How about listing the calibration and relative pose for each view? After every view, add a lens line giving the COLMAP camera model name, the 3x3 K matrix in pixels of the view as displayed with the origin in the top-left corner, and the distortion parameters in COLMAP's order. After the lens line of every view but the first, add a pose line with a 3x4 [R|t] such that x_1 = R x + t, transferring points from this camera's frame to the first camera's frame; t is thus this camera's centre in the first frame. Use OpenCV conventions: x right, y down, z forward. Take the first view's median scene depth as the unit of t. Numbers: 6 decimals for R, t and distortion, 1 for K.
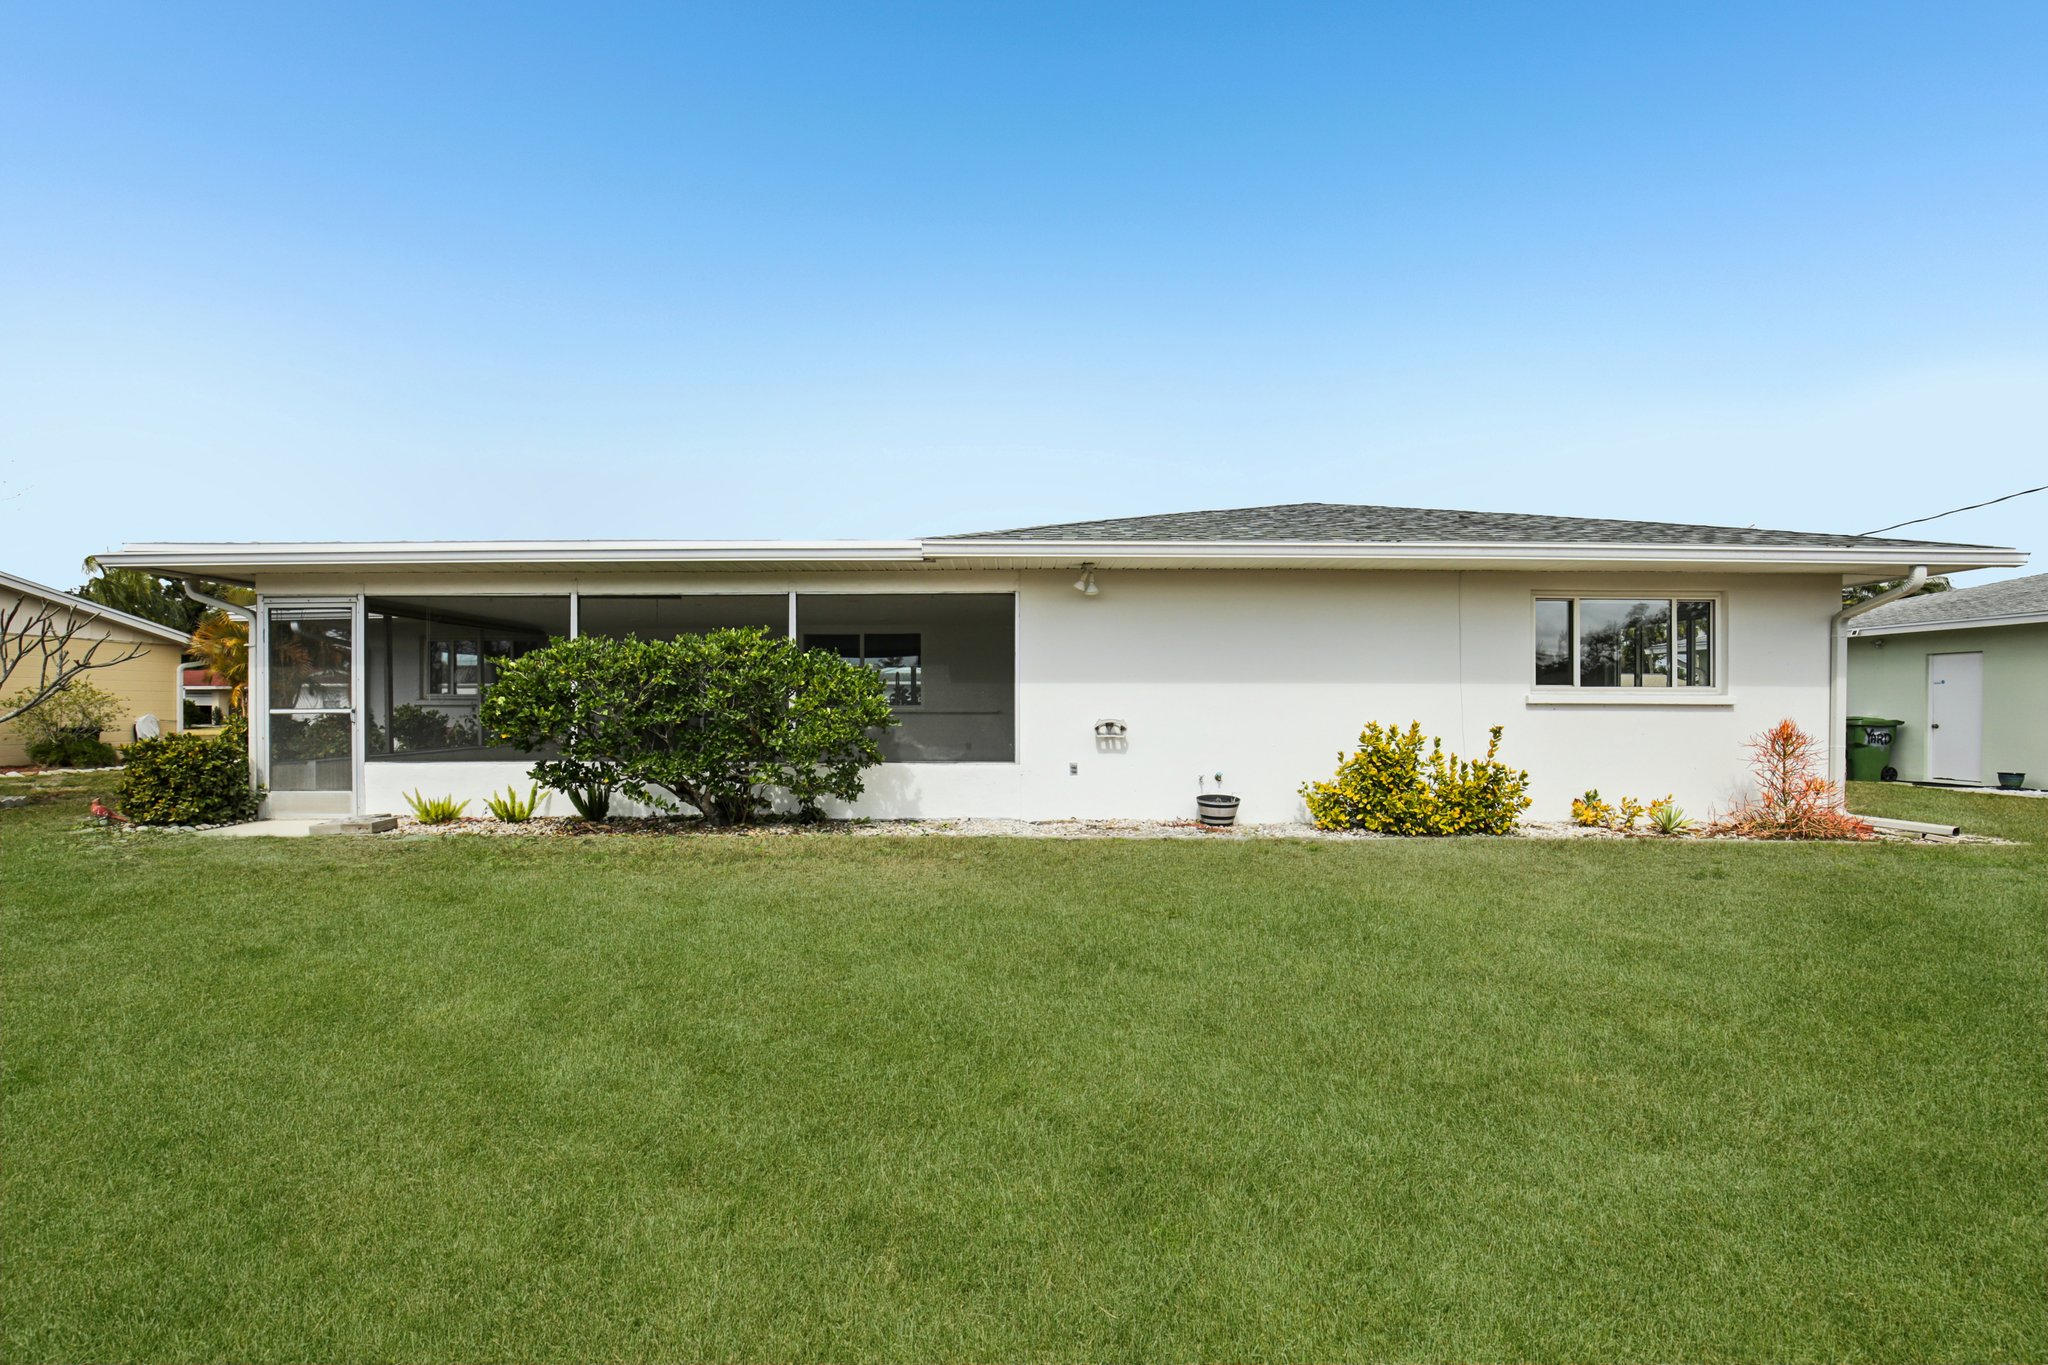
lens RADIAL K [[918.3, 0, 1025.3], [0, 918.3, 712.2], [0, 0, 1]] dist [-0.001859, -0.000150]
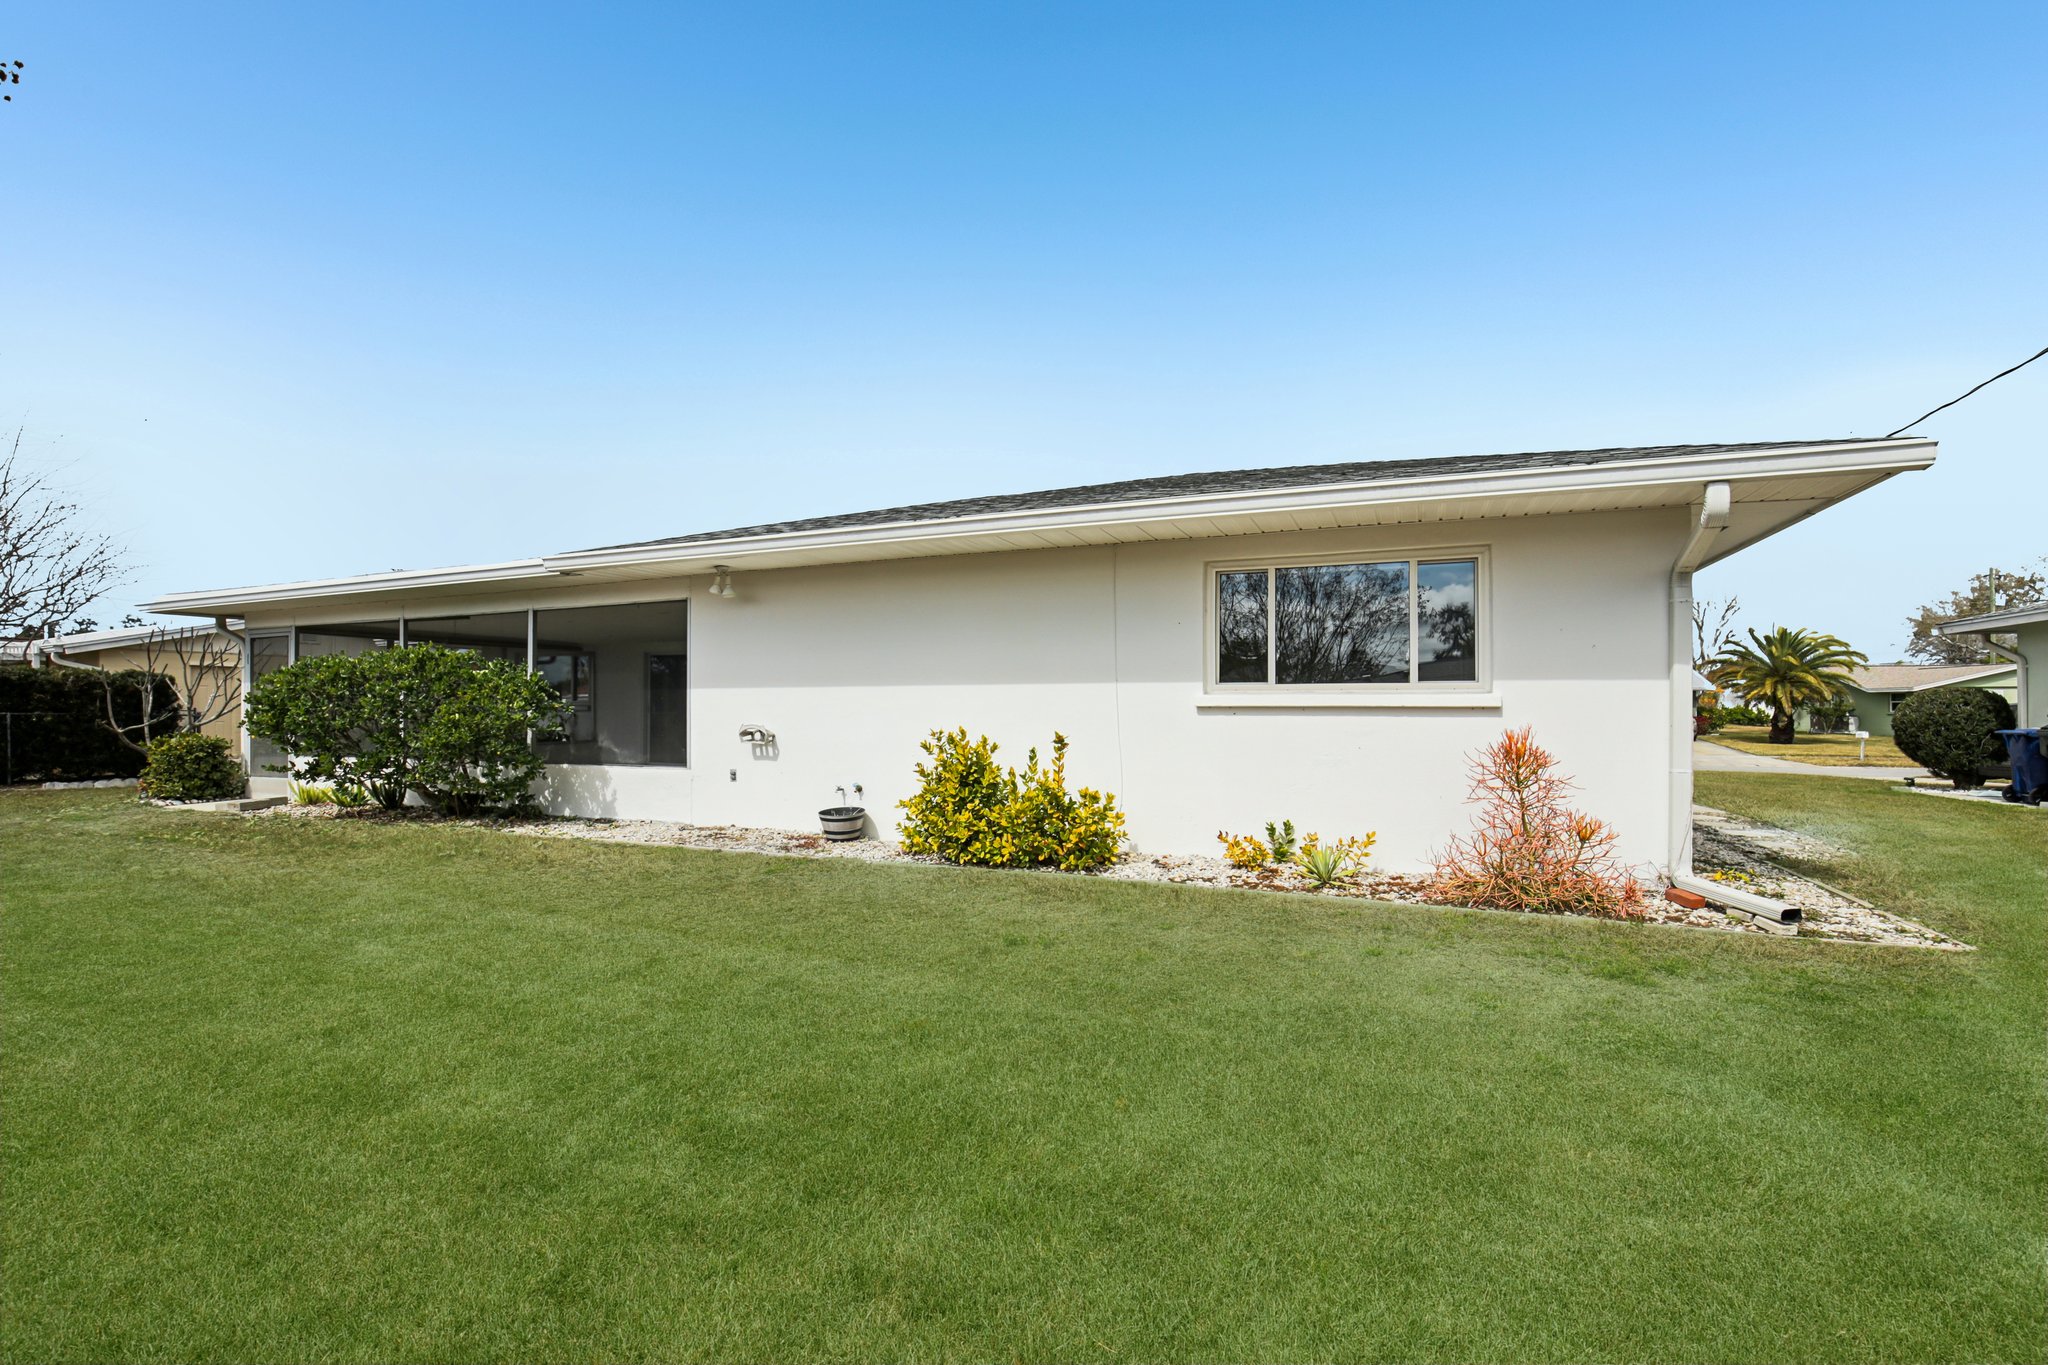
lens RADIAL K [[918.3, 0, 1025.3], [0, 918.3, 712.2], [0, 0, 1]] dist [-0.001859, -0.000150]
pose [[0.915971, -0.001742, -0.401242, 0.733576], [0.002199, 0.999997, 0.000678, -0.005764], [0.401239, -0.001504, 0.915972, 0.227480]]
